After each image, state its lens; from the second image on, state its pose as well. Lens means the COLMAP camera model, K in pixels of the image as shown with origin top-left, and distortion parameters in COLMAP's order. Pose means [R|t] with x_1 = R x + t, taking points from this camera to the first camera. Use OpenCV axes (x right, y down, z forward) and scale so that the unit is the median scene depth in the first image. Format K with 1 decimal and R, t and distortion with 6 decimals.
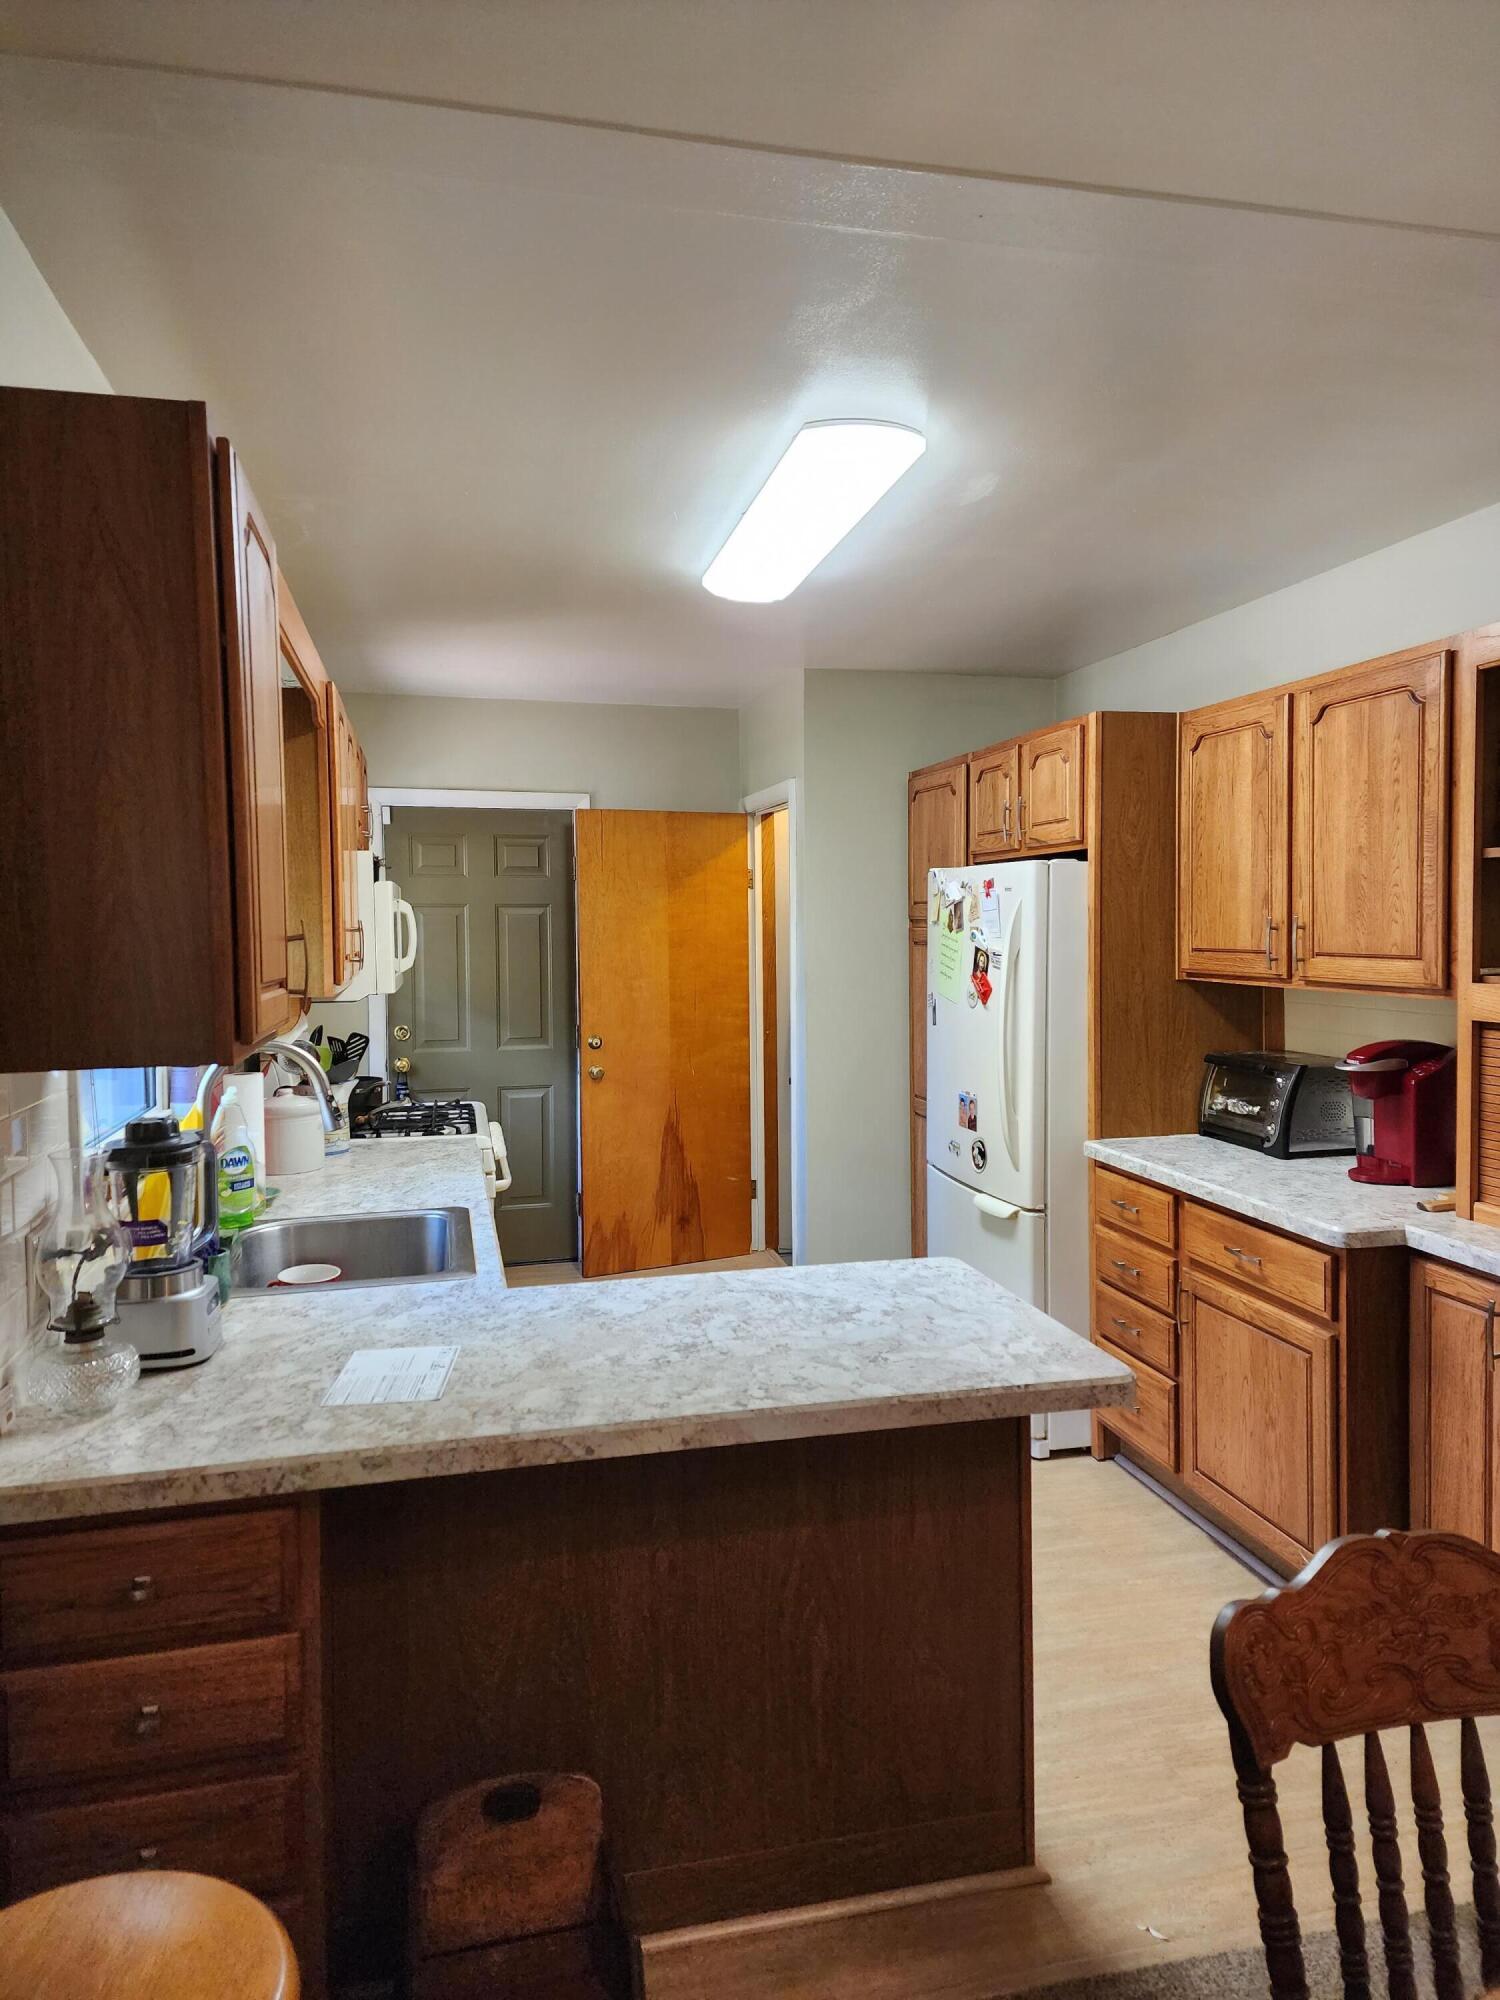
lens RADIAL K [[1316.1, 0, 748.8], [0, 1316.1, 1002.4], [0, 0, 1]] dist [0.037359, -0.005590]
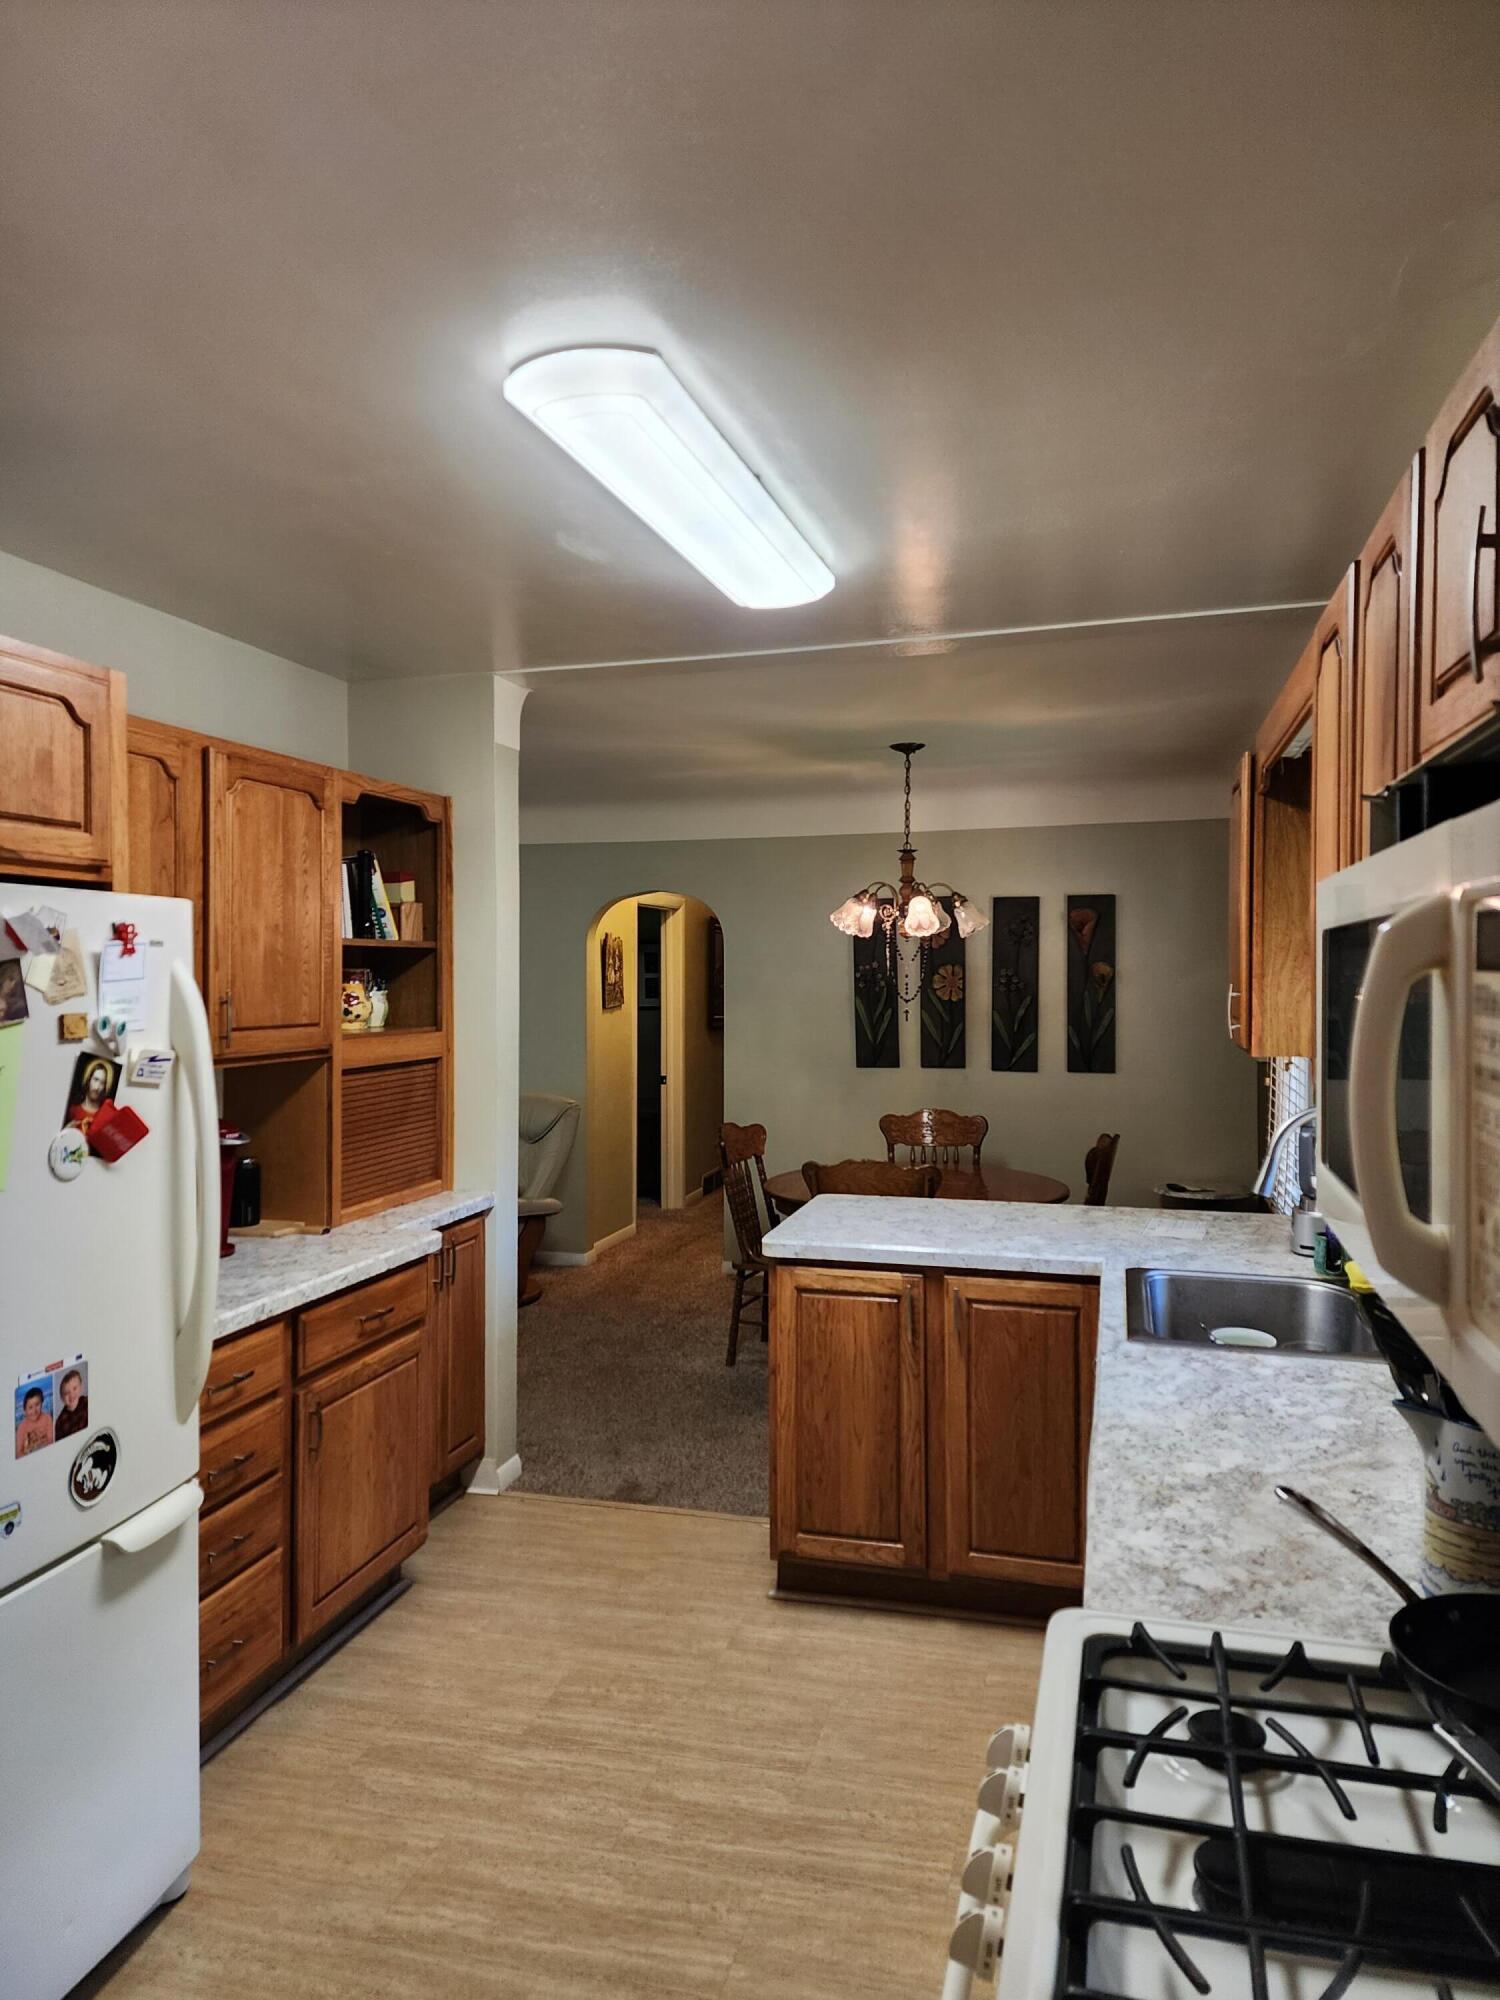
lens RADIAL K [[1316.1, 0, 714.4], [0, 1316.1, 957.5], [0, 0, 1]] dist [0.037359, -0.005590]
pose [[-0.864999, 0.009051, 0.501692, -0.370351], [0.031408, 0.998853, 0.036131, -0.115690], [-0.500790, 0.047011, -0.864291, 1.707554]]
